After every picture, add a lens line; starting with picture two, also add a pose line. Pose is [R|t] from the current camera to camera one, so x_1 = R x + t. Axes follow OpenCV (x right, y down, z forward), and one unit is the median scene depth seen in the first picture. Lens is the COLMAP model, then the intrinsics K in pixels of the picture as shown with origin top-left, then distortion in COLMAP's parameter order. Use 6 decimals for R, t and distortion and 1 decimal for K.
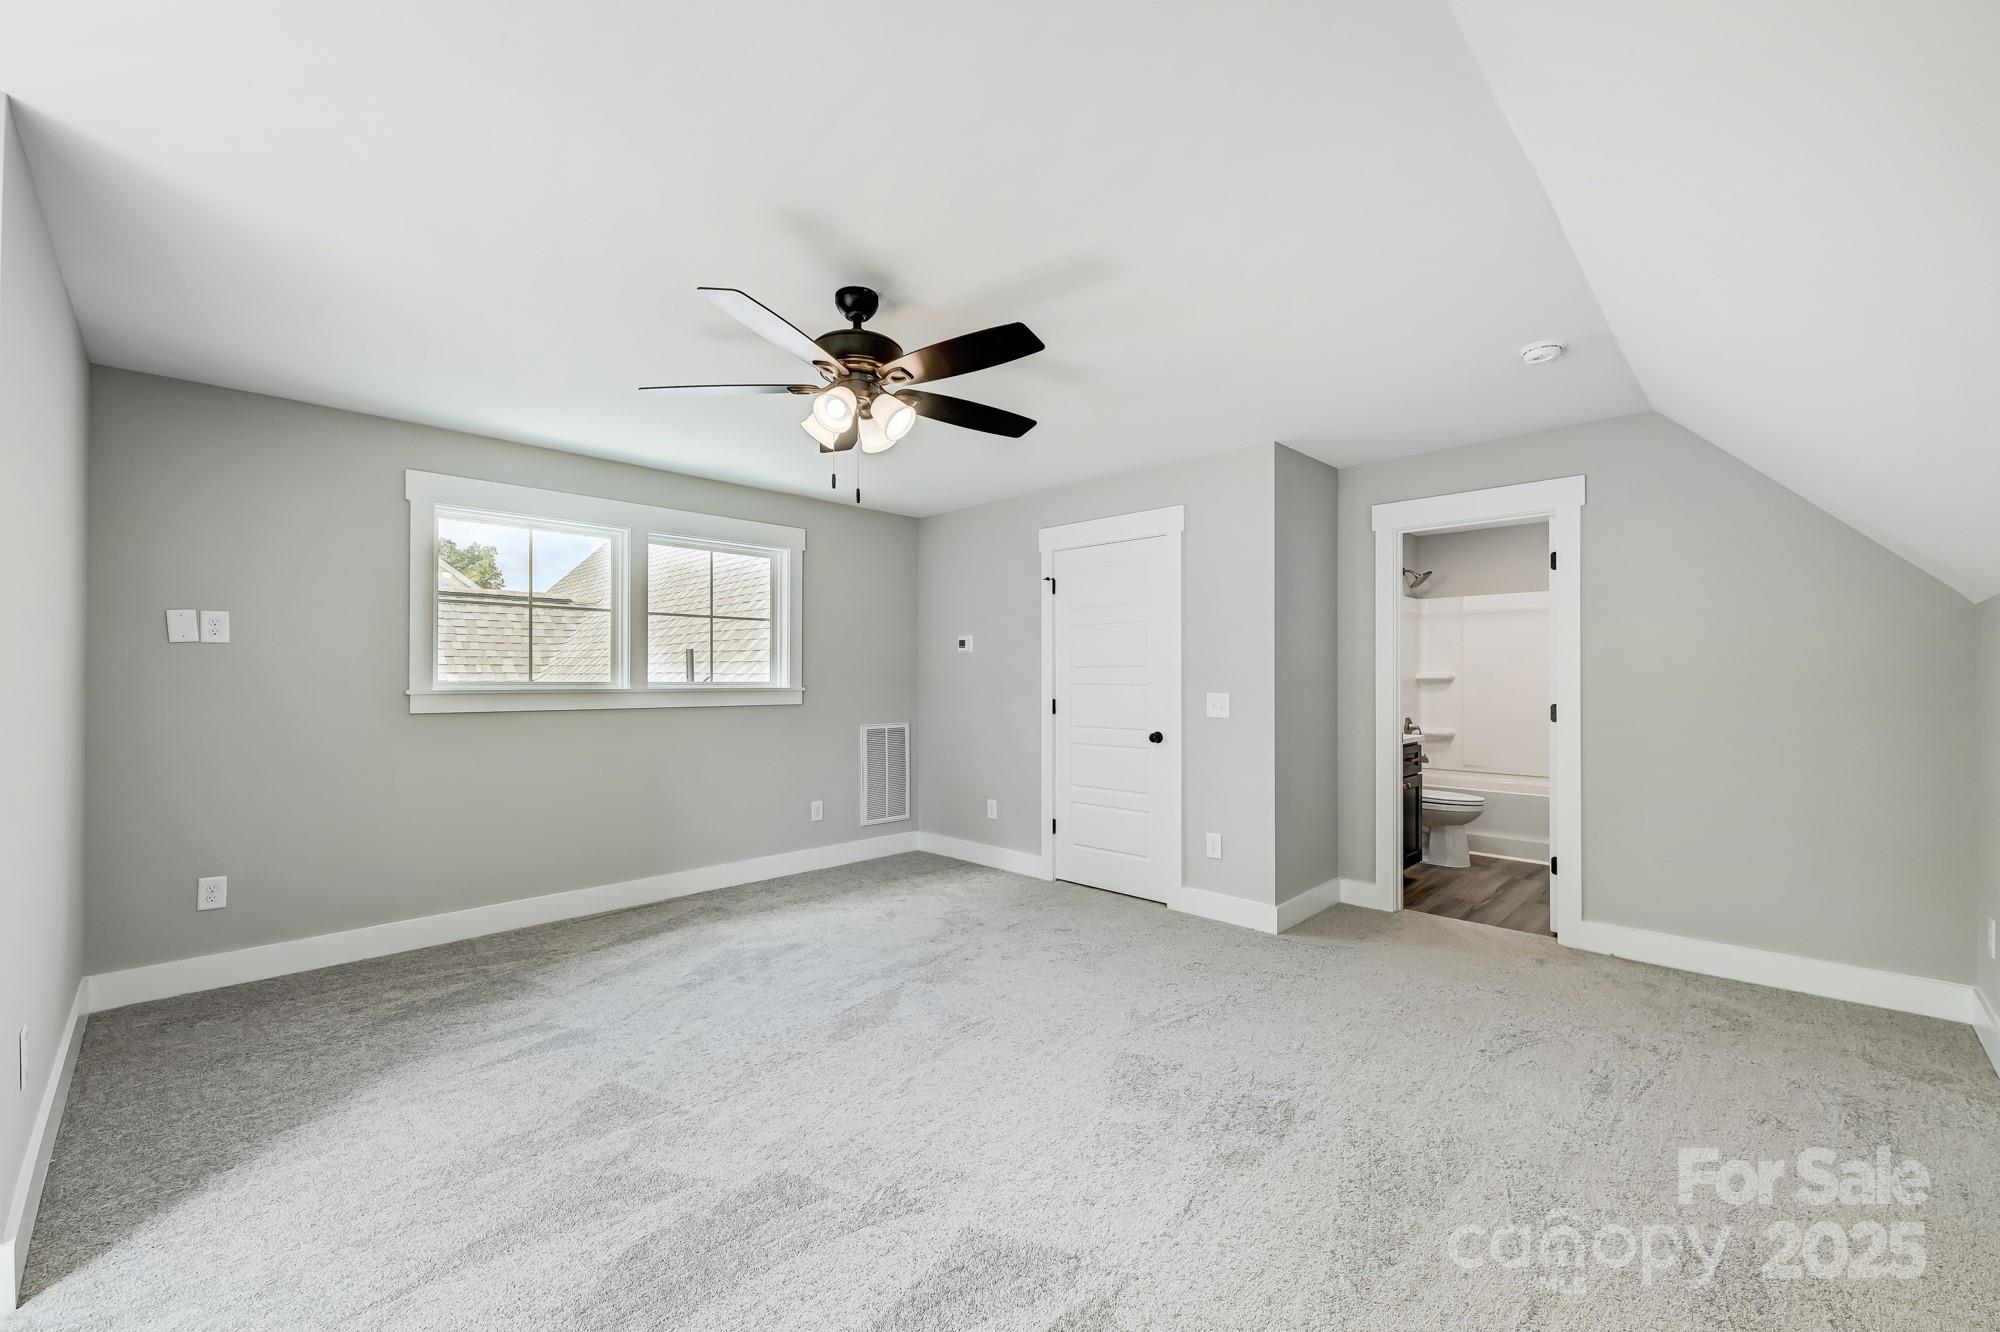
lens RADIAL K [[798.1, 0, 996.0], [0, 798.1, 666.1], [0, 0, 1]] dist [0.009379, -0.006181]
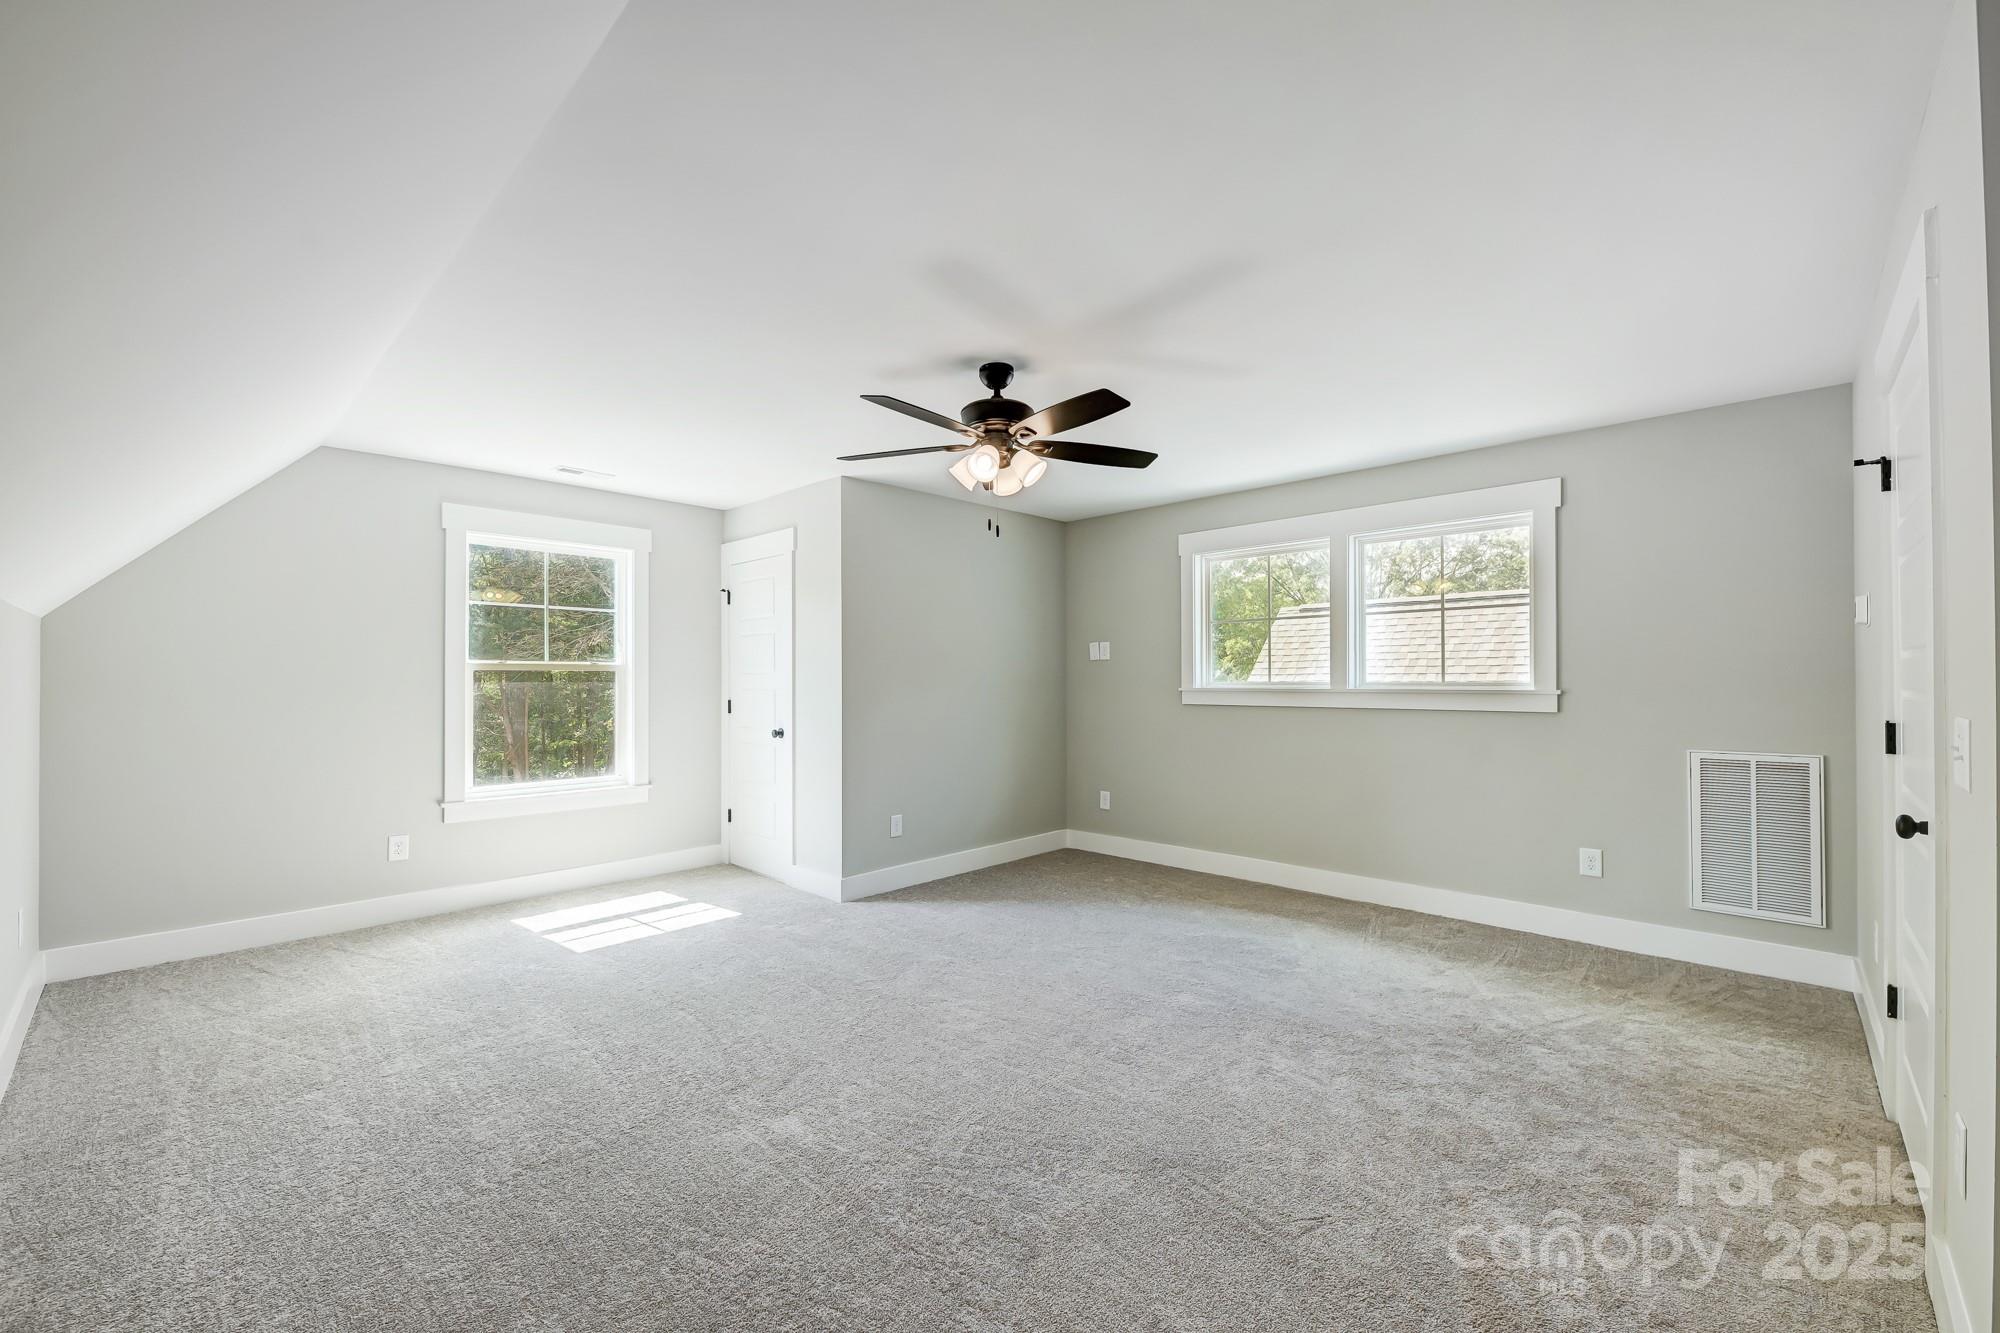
lens RADIAL K [[798.1, 0, 1005.0], [0, 798.1, 678.3], [0, 0, 1]] dist [0.009379, -0.006181]
pose [[0.011507, -0.002116, -0.999932, 0.601925], [0.020728, 0.999783, -0.001877, 0.007133], [0.999719, -0.020705, 0.011548, 0.569974]]
